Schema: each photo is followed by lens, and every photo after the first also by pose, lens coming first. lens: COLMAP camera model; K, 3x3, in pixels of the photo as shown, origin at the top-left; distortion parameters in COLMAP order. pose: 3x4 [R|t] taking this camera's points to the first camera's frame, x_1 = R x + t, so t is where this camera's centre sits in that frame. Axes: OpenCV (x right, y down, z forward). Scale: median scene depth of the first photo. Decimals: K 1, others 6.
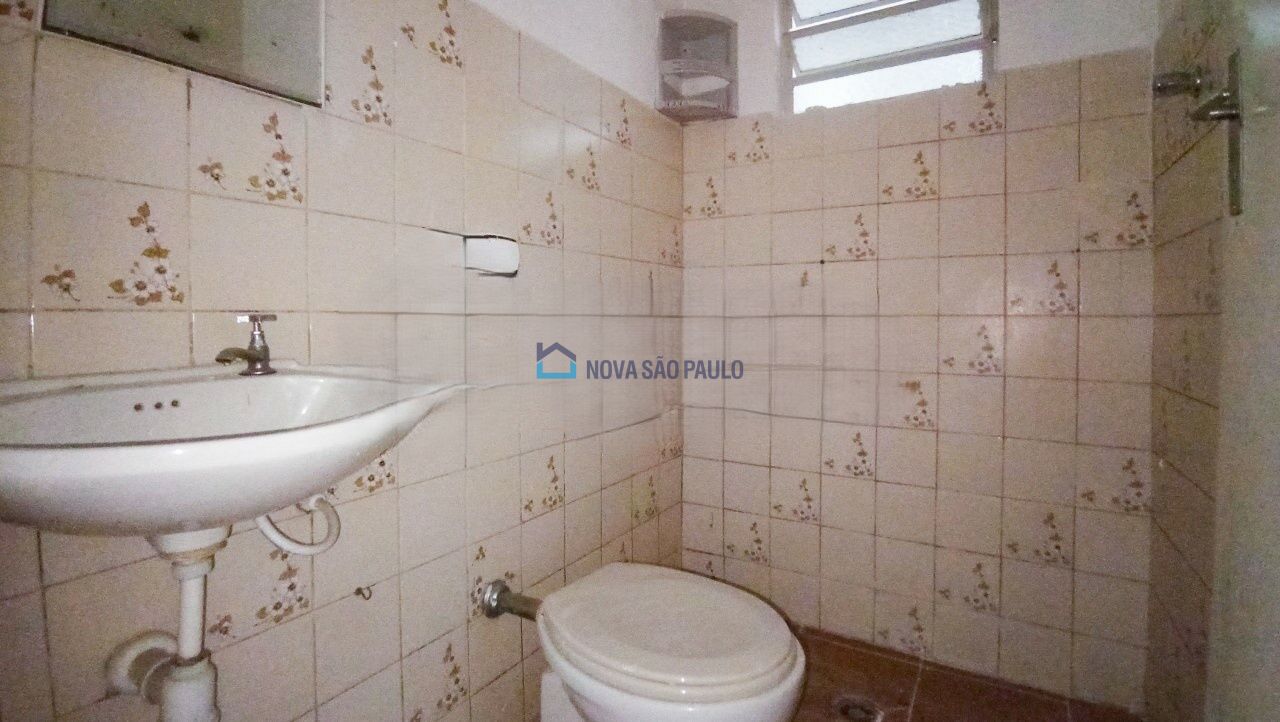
lens RADIAL K [[590.3, 0, 637.8], [0, 590.3, 325.2], [0, 0, 1]] dist [-0.022550, 0.000430]
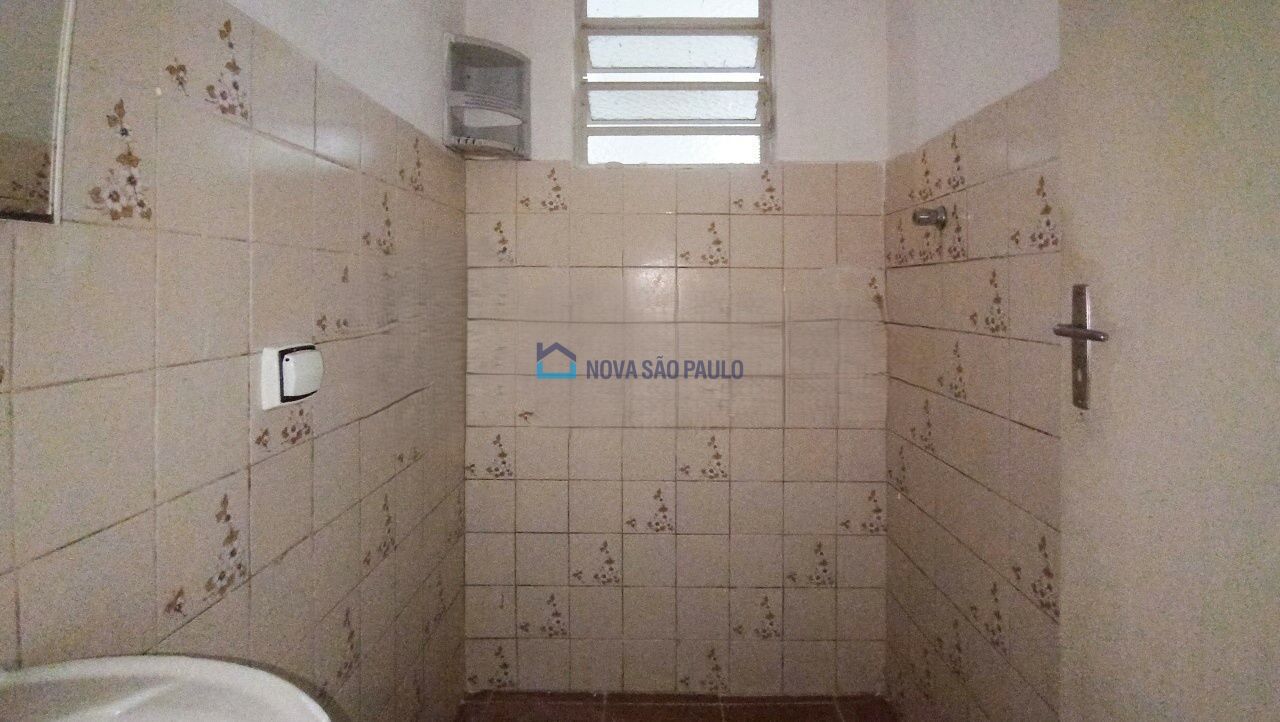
lens RADIAL K [[603.1, 0, 643.6], [0, 603.1, 280.7], [0, 0, 1]] dist [-0.020372, 0.000157]
pose [[0.864698, 0.000075, 0.502292, -0.169755], [0.014664, 0.999570, -0.025393, -0.150391], [-0.502078, 0.029323, 0.864325, 0.102594]]
